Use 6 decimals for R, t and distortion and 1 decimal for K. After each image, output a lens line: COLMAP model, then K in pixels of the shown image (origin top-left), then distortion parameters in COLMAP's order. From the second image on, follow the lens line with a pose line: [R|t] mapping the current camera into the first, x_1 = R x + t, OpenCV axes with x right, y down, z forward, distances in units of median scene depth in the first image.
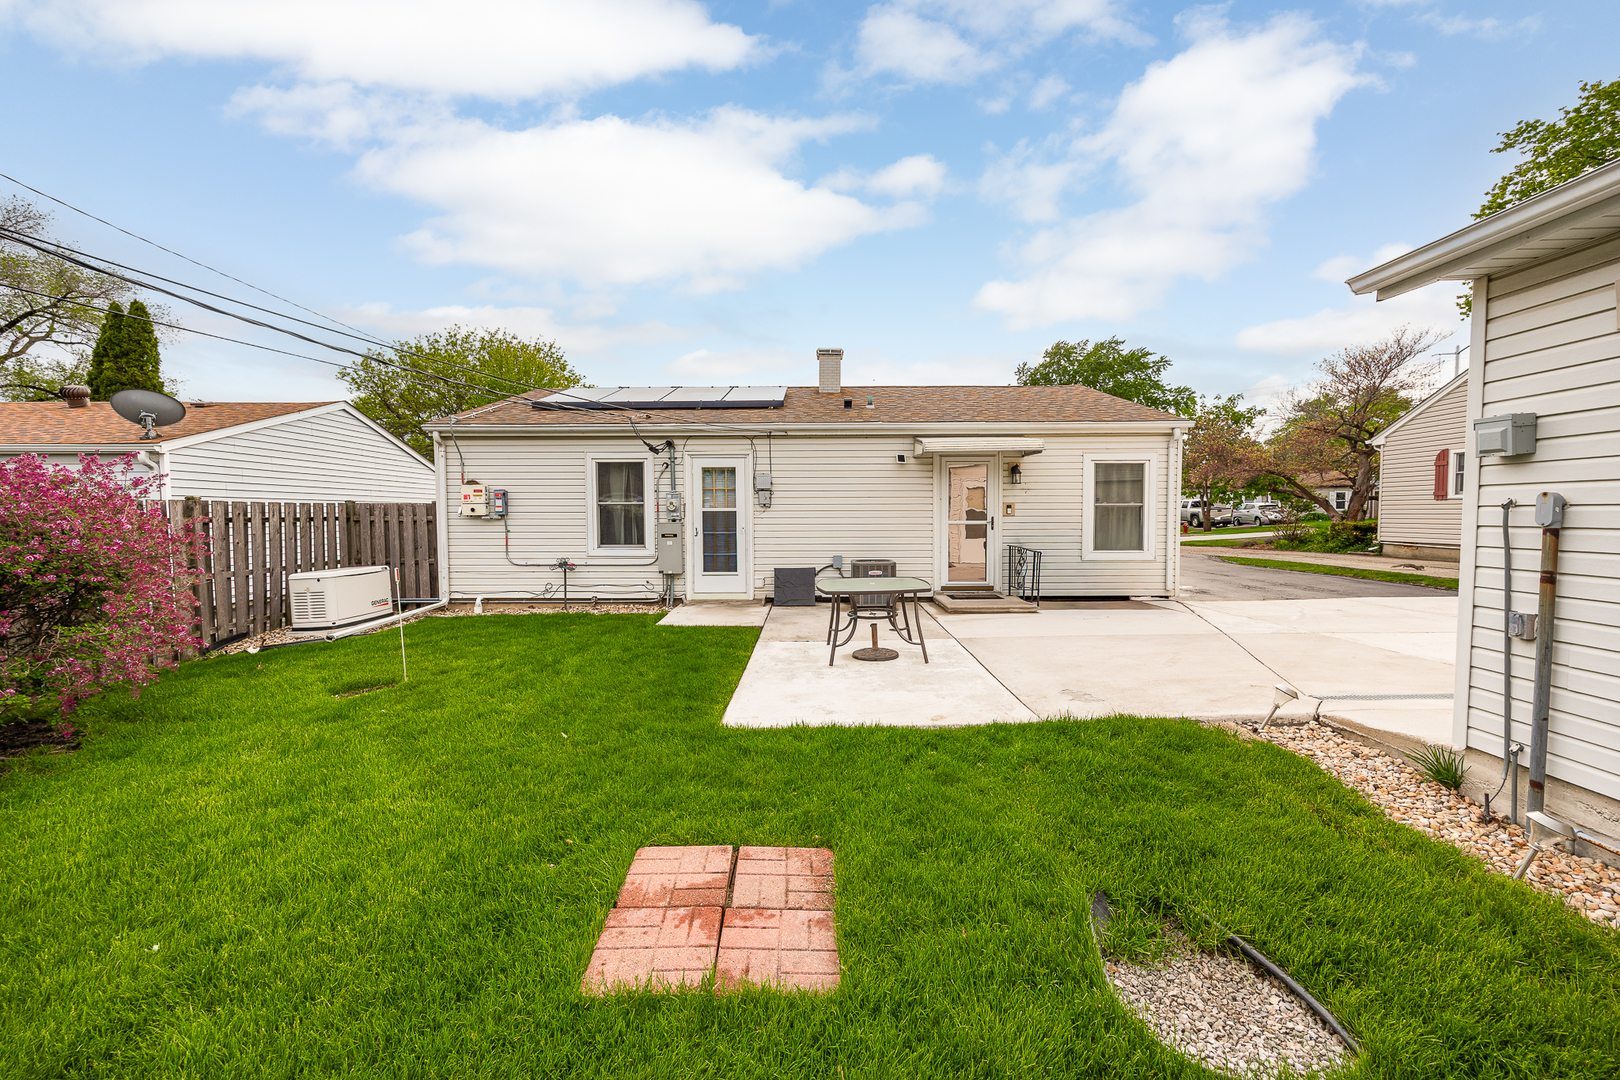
lens RADIAL K [[655.6, 0, 773.0], [0, 655.6, 546.5], [0, 0, 1]] dist [0.000736, 0.000365]
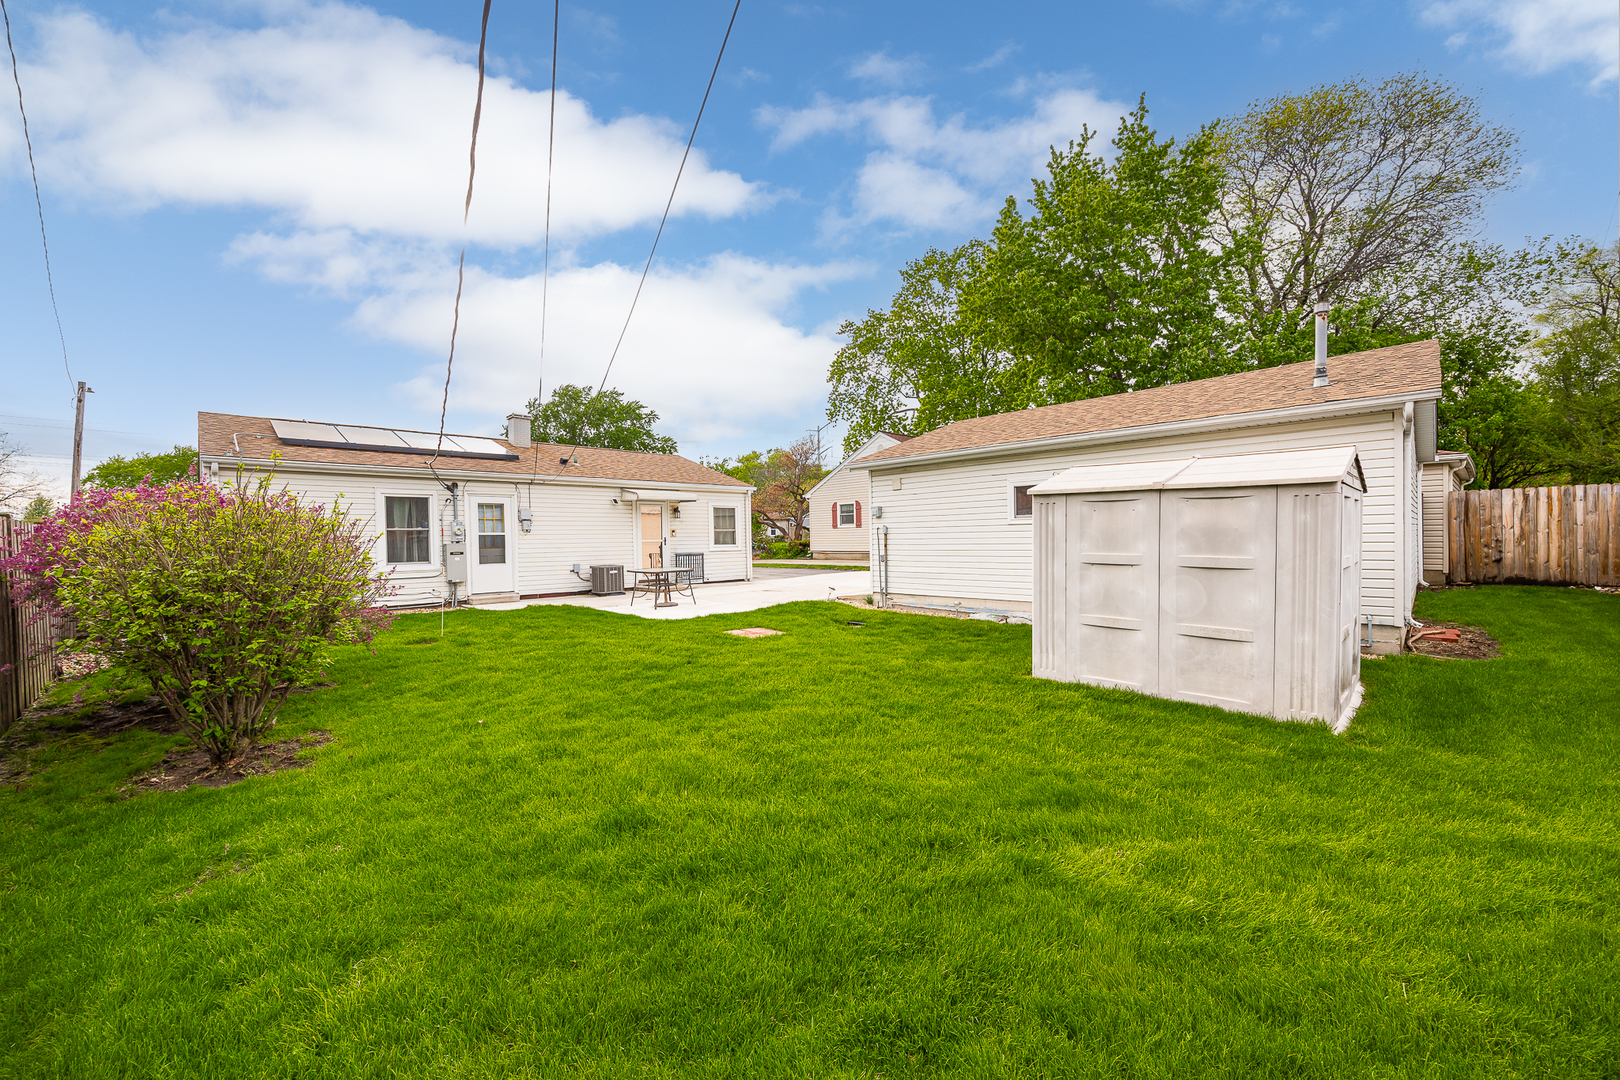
lens RADIAL K [[655.6, 0, 811.3], [0, 655.6, 544.9], [0, 0, 1]] dist [0.000736, 0.000365]
pose [[0.704051, -0.015597, 0.709978, -0.586111], [0.048376, 0.998490, -0.026037, 0.035308], [-0.708499, 0.052678, 0.703743, -0.444545]]
